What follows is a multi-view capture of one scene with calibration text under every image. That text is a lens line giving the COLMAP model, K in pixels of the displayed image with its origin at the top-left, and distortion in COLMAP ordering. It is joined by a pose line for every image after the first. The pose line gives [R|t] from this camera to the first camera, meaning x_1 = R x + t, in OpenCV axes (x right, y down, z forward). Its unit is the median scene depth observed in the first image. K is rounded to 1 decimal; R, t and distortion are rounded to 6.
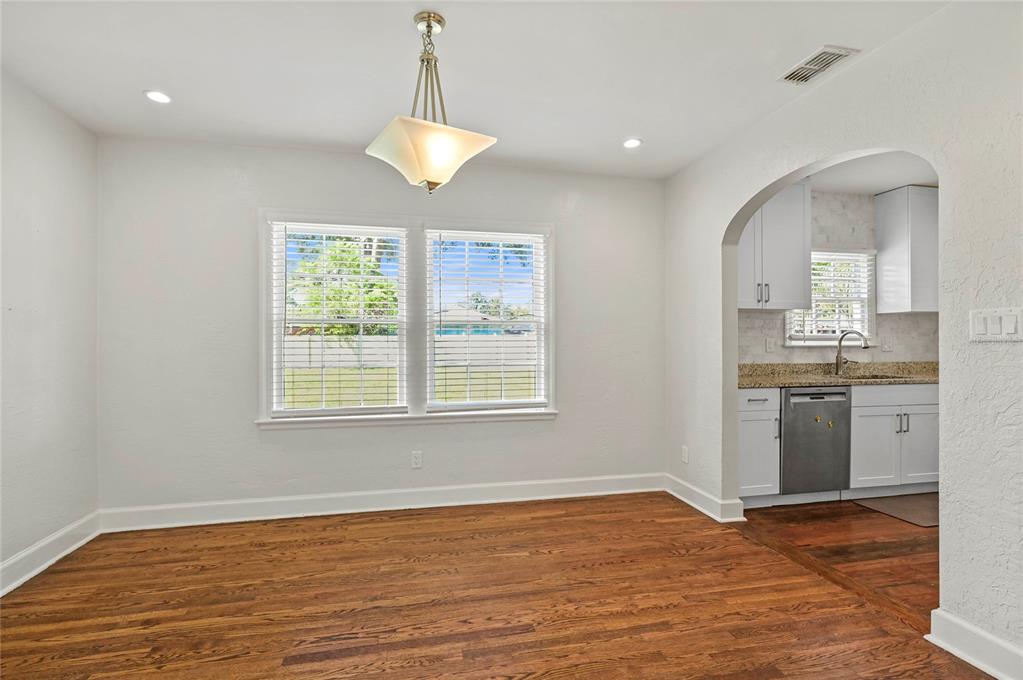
lens RADIAL K [[484.1, 0, 508.8], [0, 484.1, 343.2], [0, 0, 1]] dist [0.000098, 0.000160]
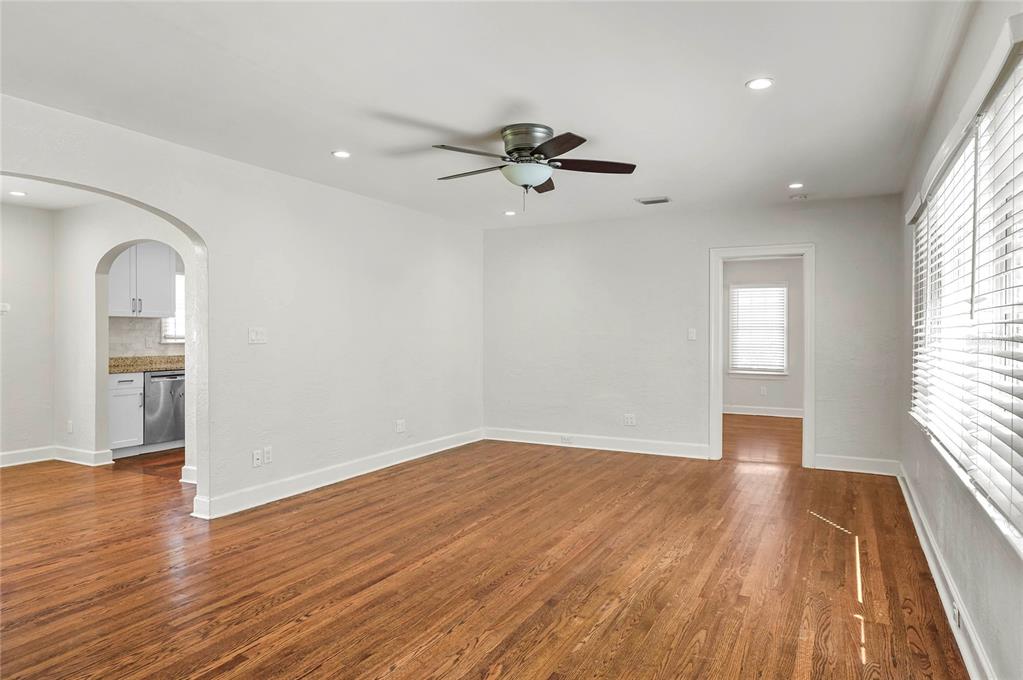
lens RADIAL K [[632.0, 0, 511.5], [0, 632.0, 340.0], [0, 0, 1]] dist [-0.002415, 0.002442]
pose [[0.646412, -0.006275, 0.762963, -0.189953], [-0.000798, 0.999960, 0.008901, -0.024740], [-0.762988, -0.006362, 0.646381, -1.147042]]
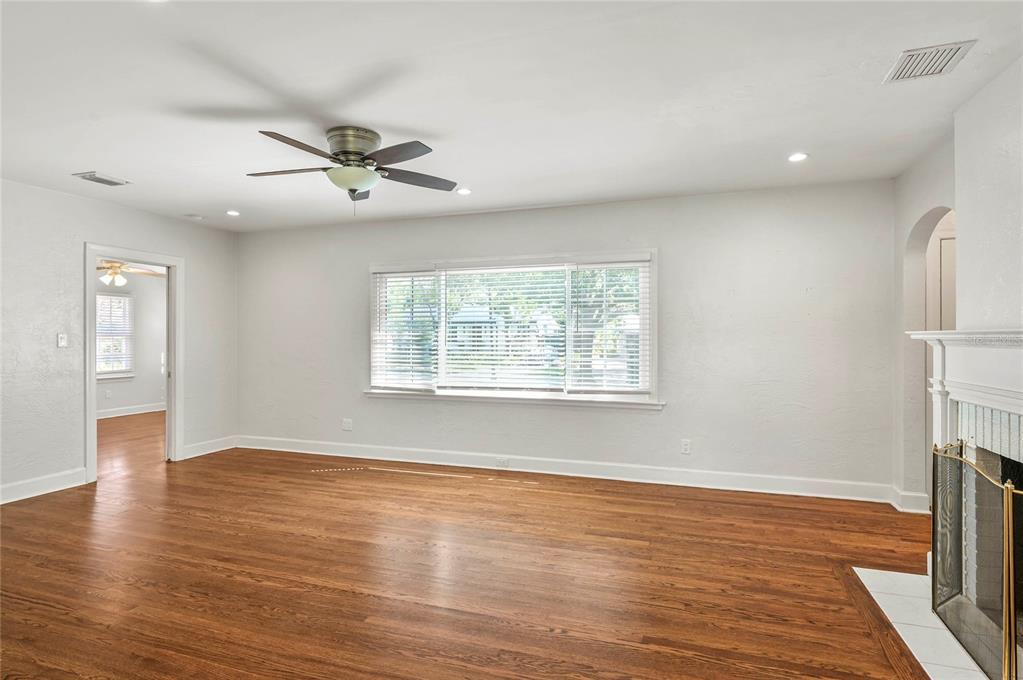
lens RADIAL K [[530.9, 0, 511.5], [0, 530.9, 340.0], [0, 0, 1]] dist [0.001175, 0.000284]
pose [[-0.852705, 0.000424, 0.522392, -0.033995], [0.003847, 0.999978, 0.005467, -0.028947], [-0.522378, 0.006671, -0.852688, 0.267939]]
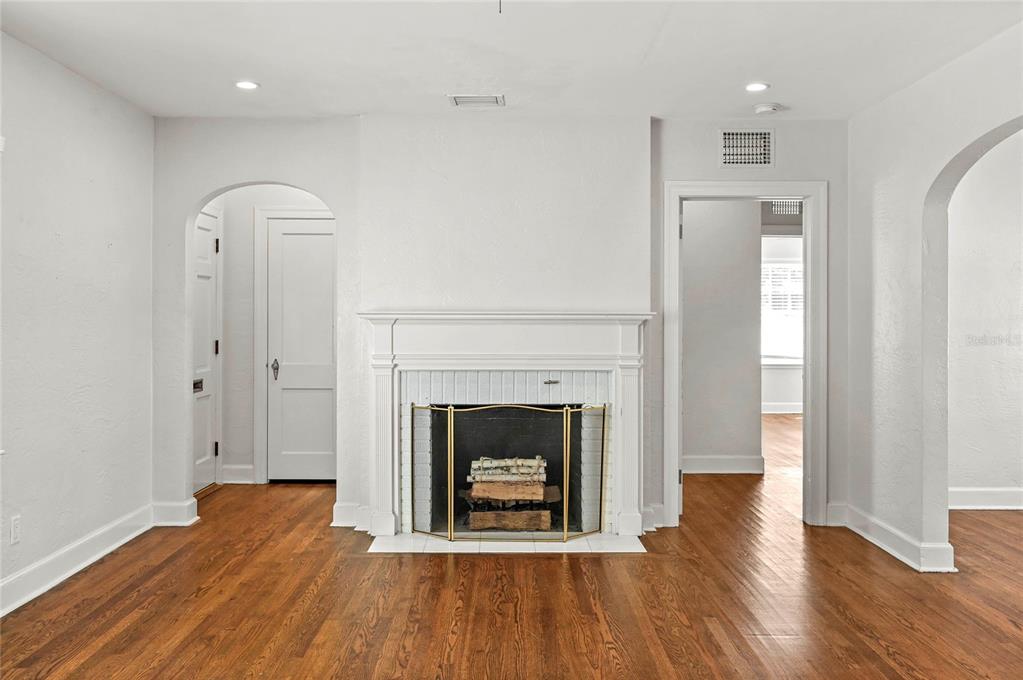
lens RADIAL K [[894.8, 0, 513.8], [0, 894.8, 315.4], [0, 0, 1]] dist [-0.005127, 0.007984]
pose [[-0.206565, -0.000456, -0.978433, 1.357970], [-0.003877, 0.999992, 0.000353, -0.030082], [0.978425, 0.003866, -0.206565, -0.263195]]
